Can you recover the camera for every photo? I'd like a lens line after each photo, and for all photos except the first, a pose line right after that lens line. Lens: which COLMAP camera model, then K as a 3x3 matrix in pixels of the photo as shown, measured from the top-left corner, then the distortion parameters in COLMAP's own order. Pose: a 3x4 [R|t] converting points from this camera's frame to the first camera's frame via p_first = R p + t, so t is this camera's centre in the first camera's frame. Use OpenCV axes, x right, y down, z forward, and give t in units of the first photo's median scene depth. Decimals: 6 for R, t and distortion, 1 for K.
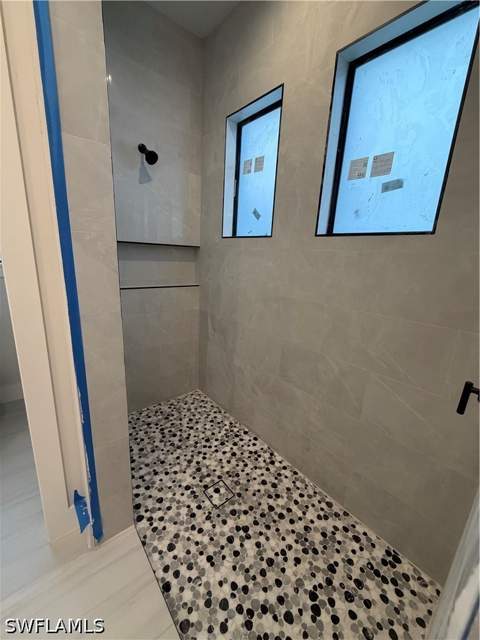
lens RADIAL K [[256.1, 0, 240.3], [0, 256.1, 318.8], [0, 0, 1]] dist [0.000559, 0.000331]
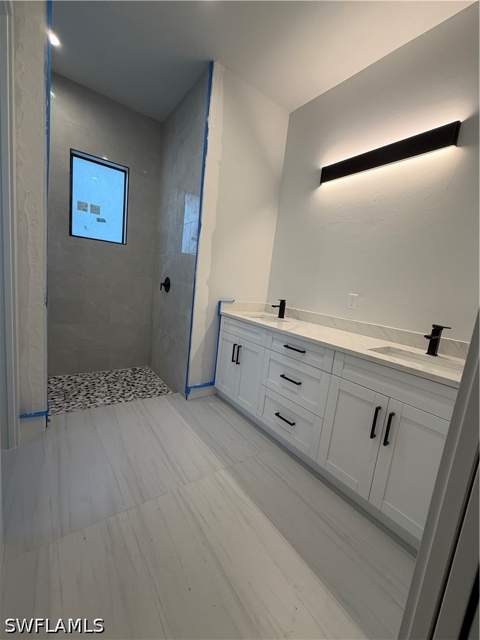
lens RADIAL K [[256.1, 0, 240.0], [0, 256.1, 319.6], [0, 0, 1]] dist [0.000559, 0.000331]
pose [[0.069048, -0.191251, 0.979110, -1.694147], [0.143322, 0.973172, 0.179984, 0.123687], [-0.987264, 0.127901, 0.094606, -0.351435]]
